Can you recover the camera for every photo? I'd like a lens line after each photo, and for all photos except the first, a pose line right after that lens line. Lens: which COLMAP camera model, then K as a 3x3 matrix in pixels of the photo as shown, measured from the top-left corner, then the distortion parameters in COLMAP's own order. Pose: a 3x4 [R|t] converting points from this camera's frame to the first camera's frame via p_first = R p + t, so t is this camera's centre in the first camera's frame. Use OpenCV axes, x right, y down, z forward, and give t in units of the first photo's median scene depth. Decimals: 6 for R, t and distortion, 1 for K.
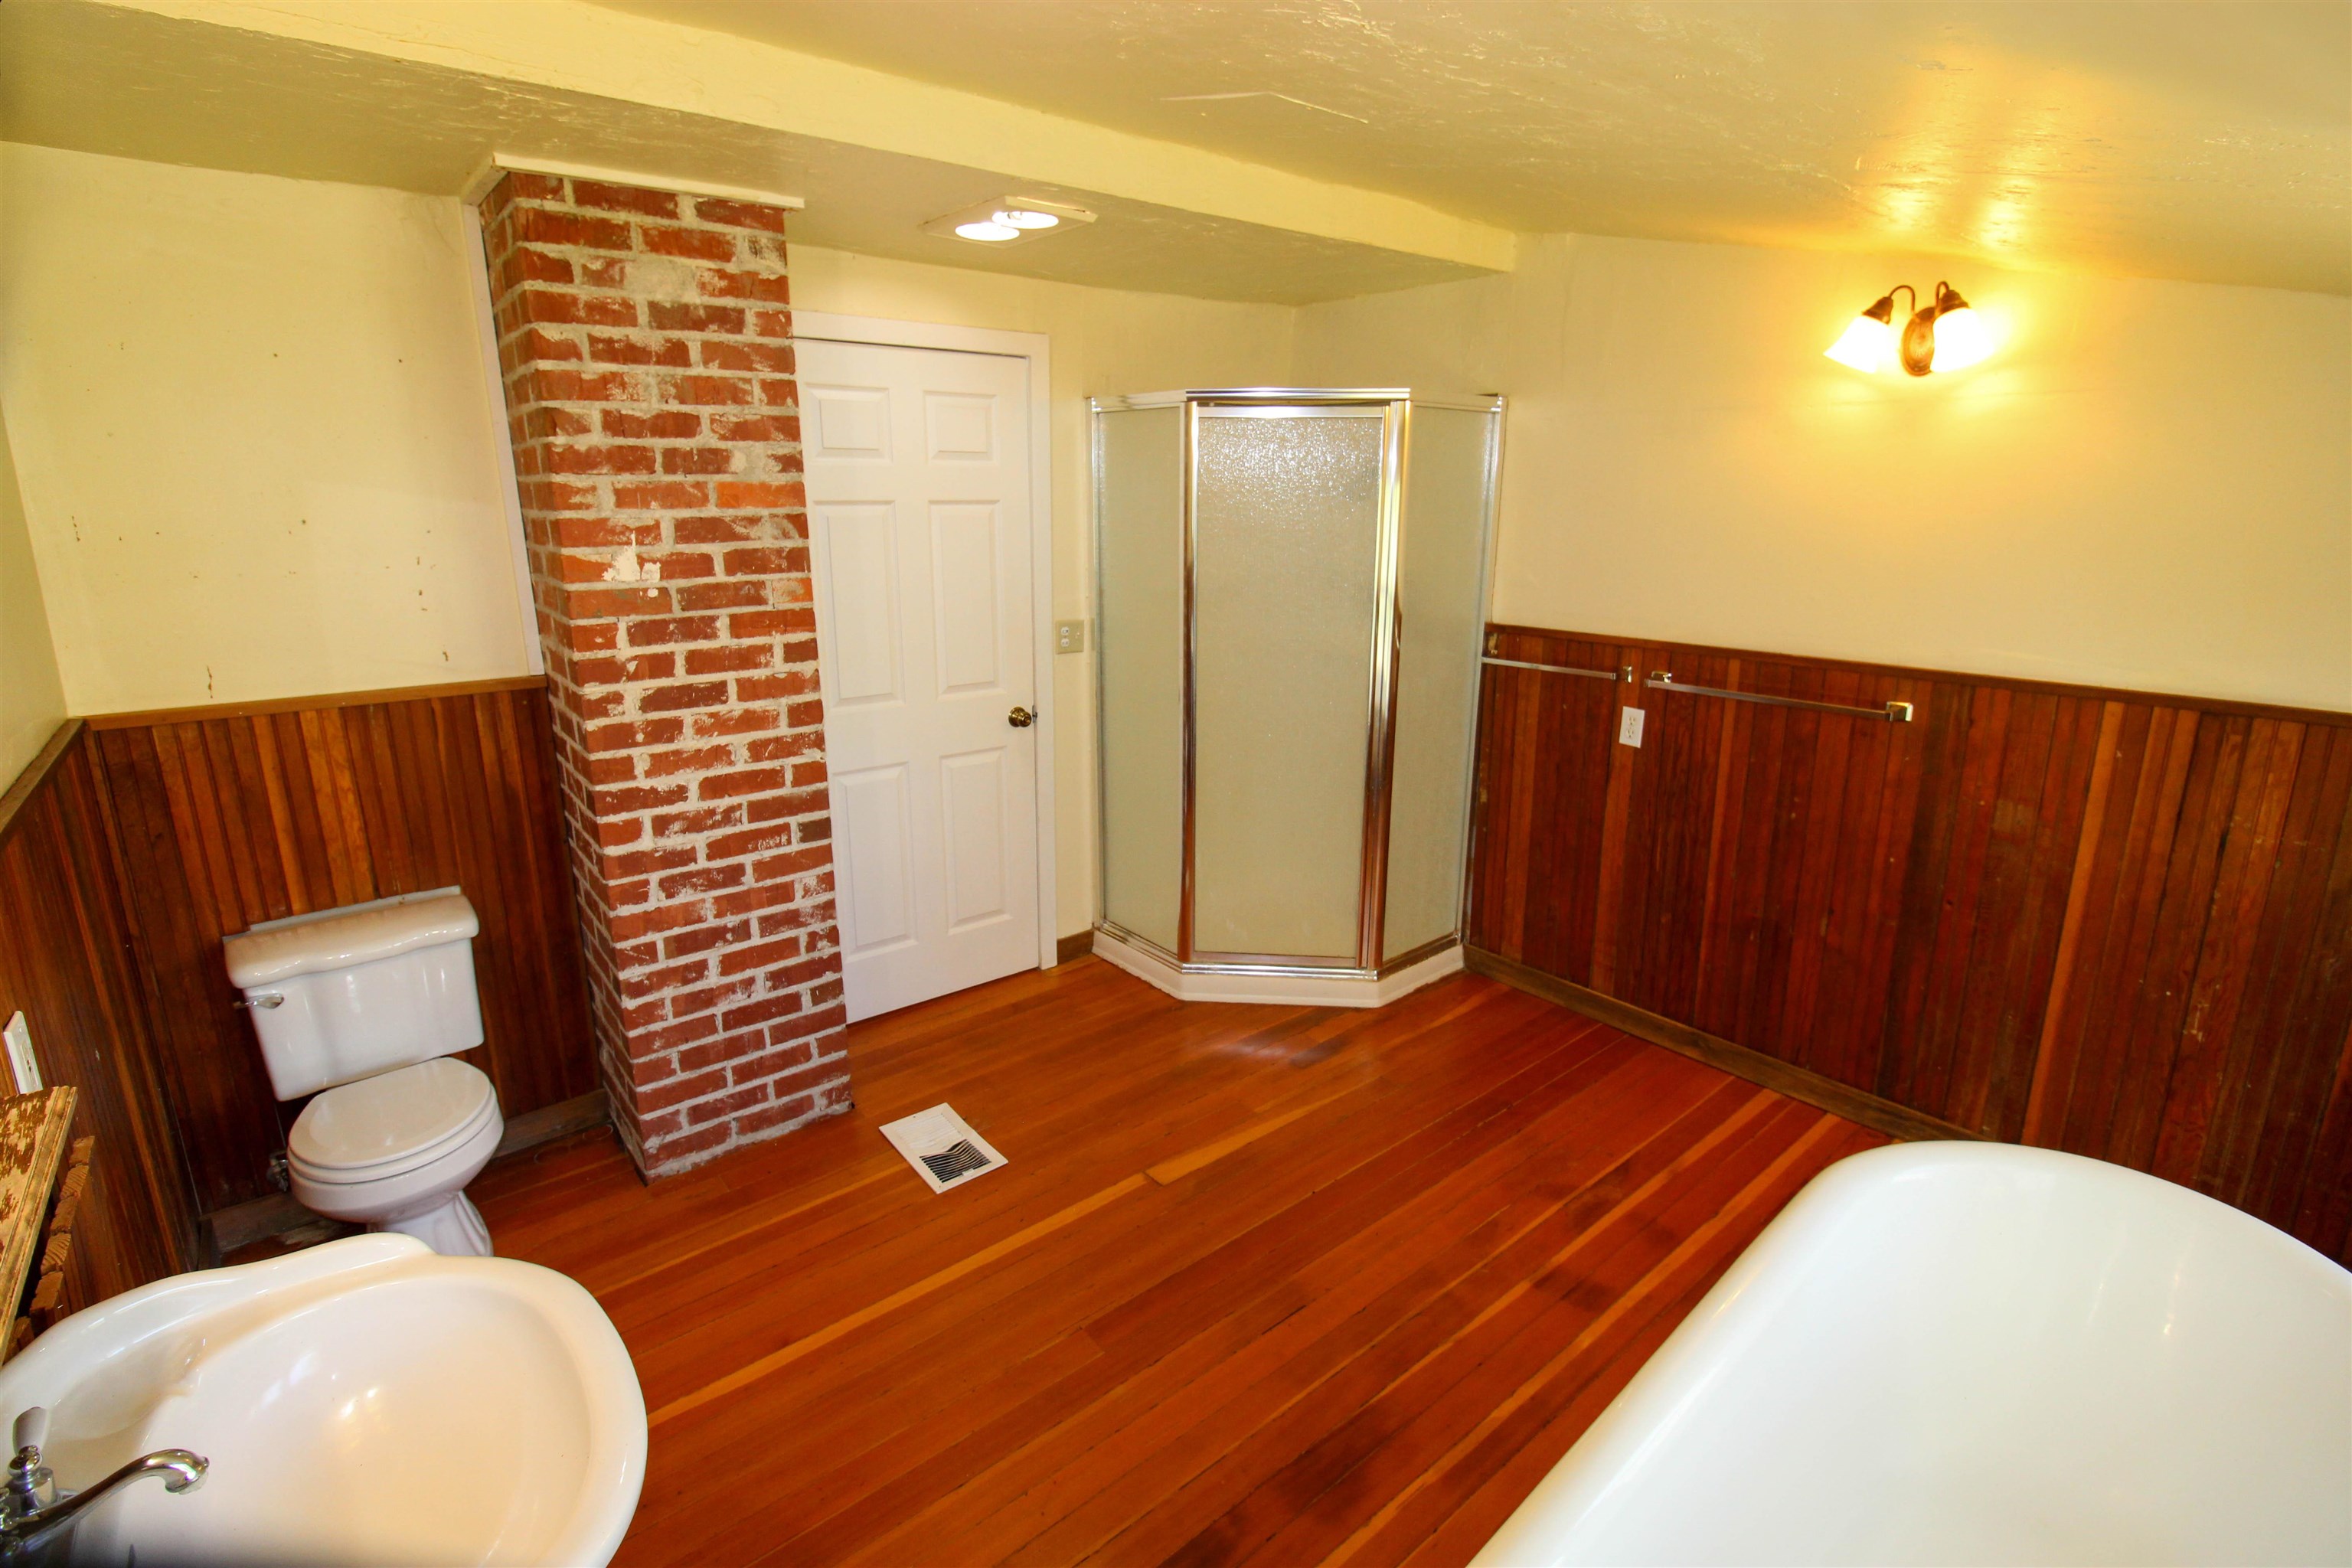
lens RADIAL K [[1111.8, 0, 1174.8], [0, 1111.8, 773.5], [0, 0, 1]] dist [-0.008412, -0.003911]
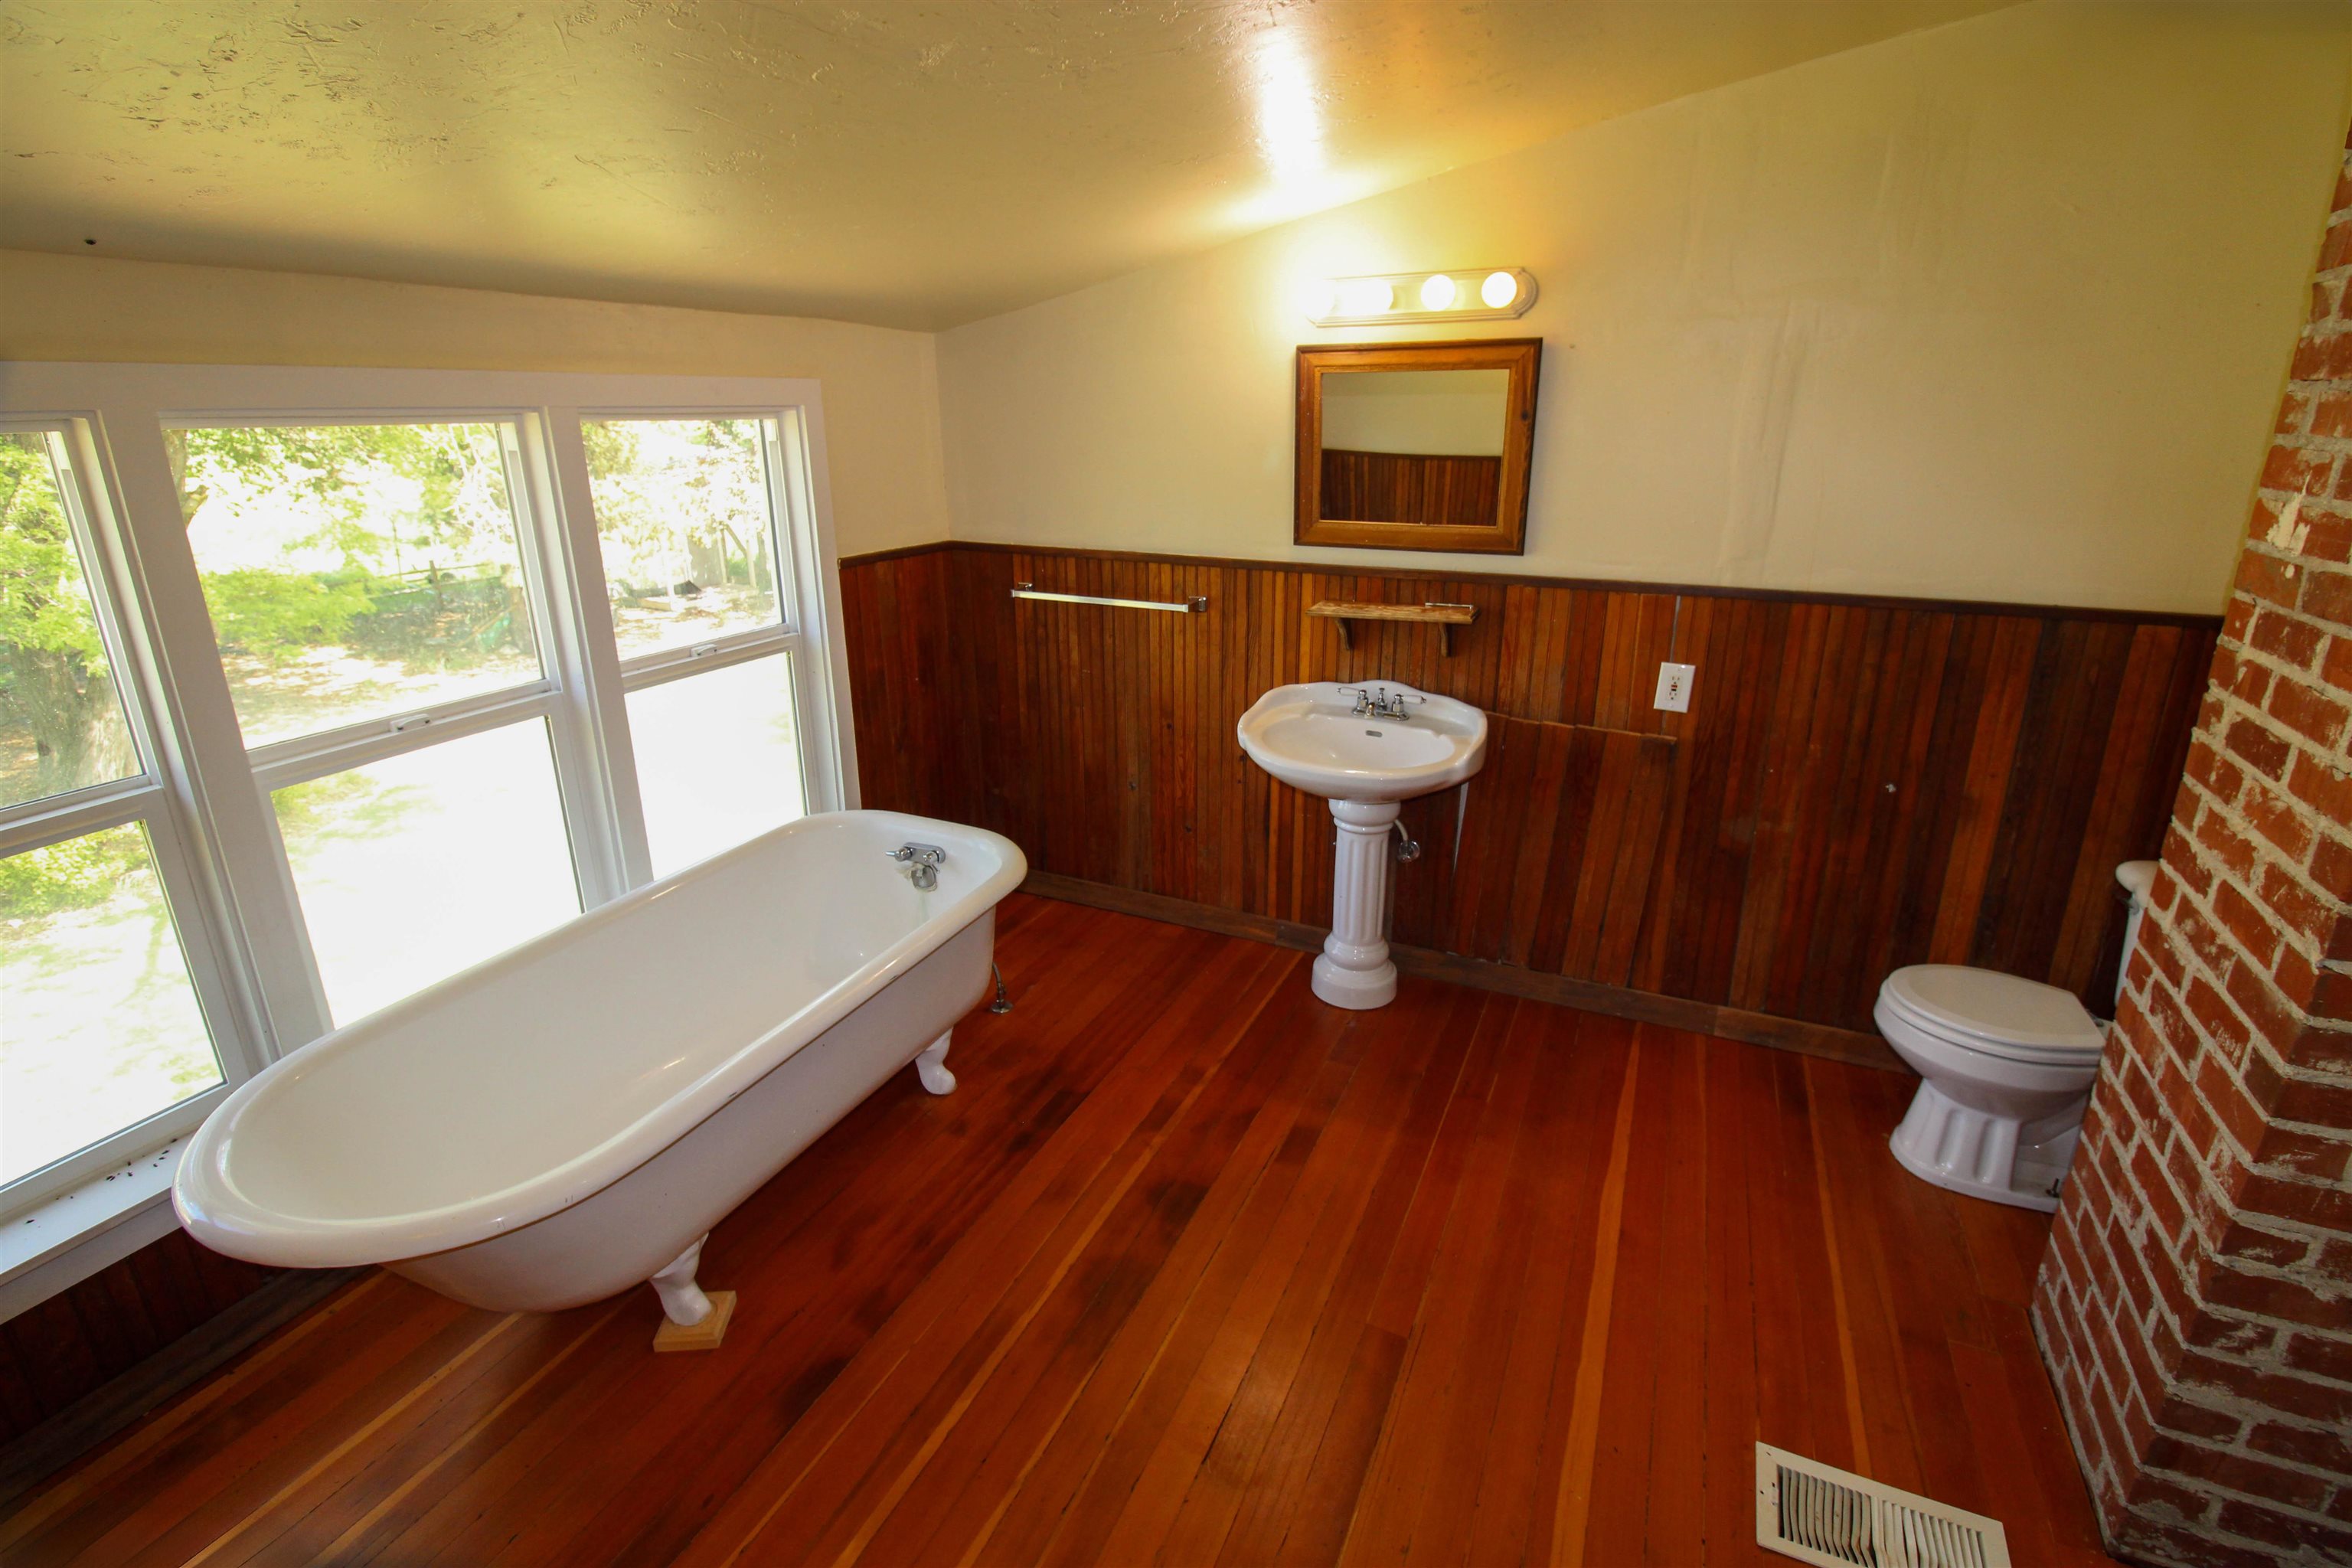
lens RADIAL K [[1111.8, 0, 1178.9], [0, 1111.8, 773.3], [0, 0, 1]] dist [-0.008412, -0.003911]
pose [[-0.903124, 0.139828, -0.405974, 0.349527], [-0.100964, 0.849825, 0.517305, -0.311645], [0.417340, 0.508179, -0.753380, 1.218756]]
